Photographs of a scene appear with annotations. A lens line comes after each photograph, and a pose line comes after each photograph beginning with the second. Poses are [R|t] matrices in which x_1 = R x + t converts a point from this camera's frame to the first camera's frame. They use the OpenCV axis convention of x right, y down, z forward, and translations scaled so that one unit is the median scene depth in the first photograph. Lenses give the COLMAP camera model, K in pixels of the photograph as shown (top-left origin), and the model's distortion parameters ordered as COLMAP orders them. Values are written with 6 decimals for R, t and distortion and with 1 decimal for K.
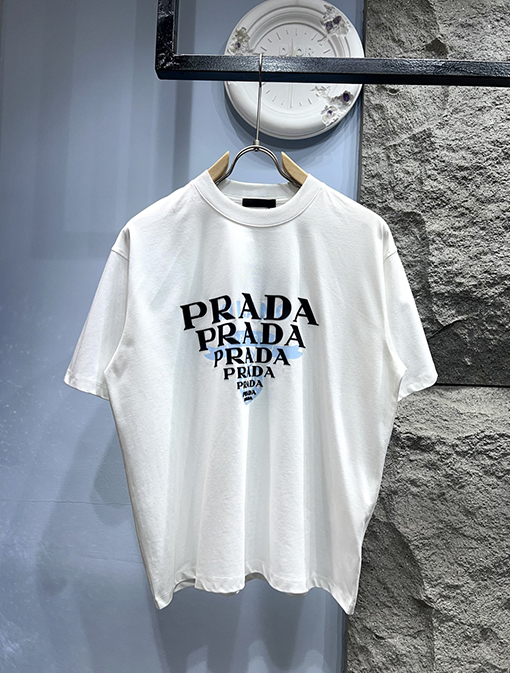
lens RADIAL K [[509.5, 0, 255.0], [0, 509.5, 336.5], [0, 0, 1]] dist [0.001329, -0.011789]
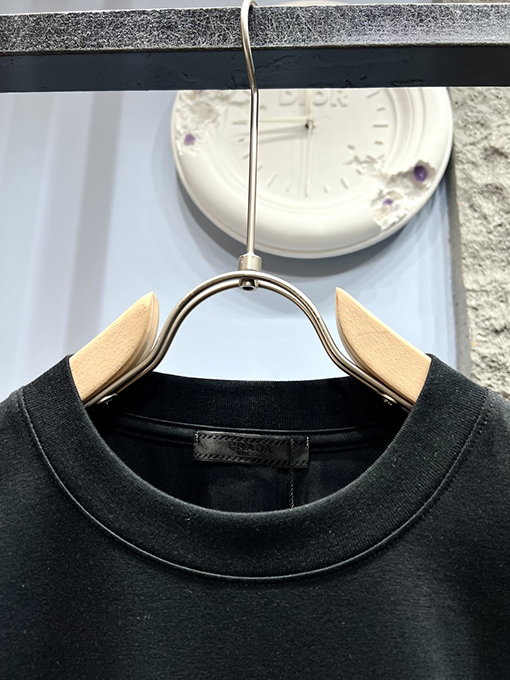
lens RADIAL K [[528.1, 0, 255.0], [0, 528.1, 340.0], [0, 0, 1]] dist [-0.010022, -0.005669]
pose [[0.999779, -0.016088, -0.013527, 0.027187], [0.012555, 0.973209, -0.229581, -0.210896], [0.016858, 0.229360, 0.973196, 0.568918]]
